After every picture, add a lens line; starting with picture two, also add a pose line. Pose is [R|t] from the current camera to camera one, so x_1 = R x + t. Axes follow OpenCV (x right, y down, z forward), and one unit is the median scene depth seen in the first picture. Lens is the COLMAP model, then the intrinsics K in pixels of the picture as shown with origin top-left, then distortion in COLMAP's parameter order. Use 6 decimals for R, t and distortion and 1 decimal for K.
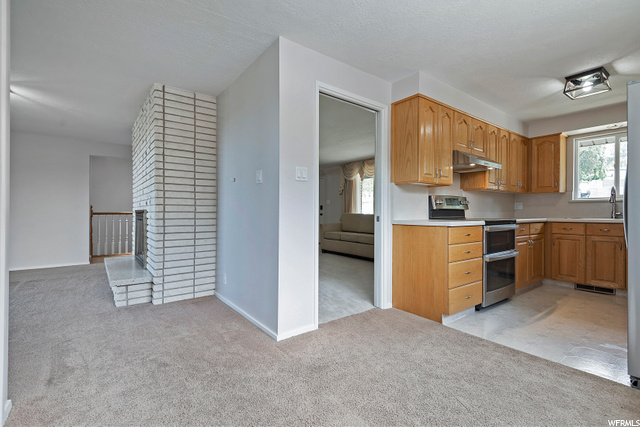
lens RADIAL K [[296.0, 0, 322.7], [0, 296.0, 207.3], [0, 0, 1]] dist [0.025689, -0.018626]
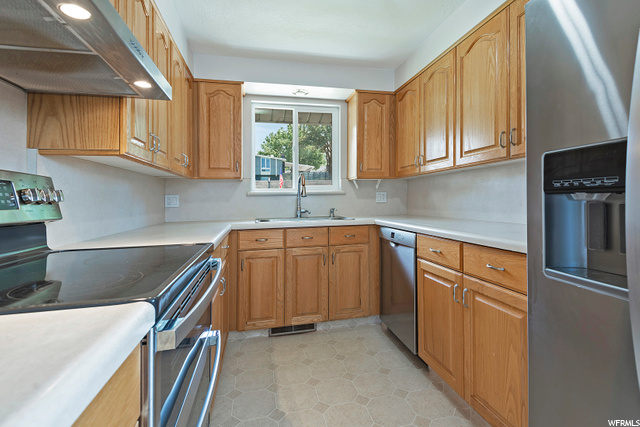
lens RADIAL K [[301.0, 0, 322.6], [0, 301.0, 197.6], [0, 0, 1]] dist [0.025352, -0.000214]
pose [[0.410909, -0.002409, 0.911673, 0.319539], [0.000749, 0.999997, 0.002305, -0.014387], [-0.911676, -0.000264, 0.410910, 0.638512]]
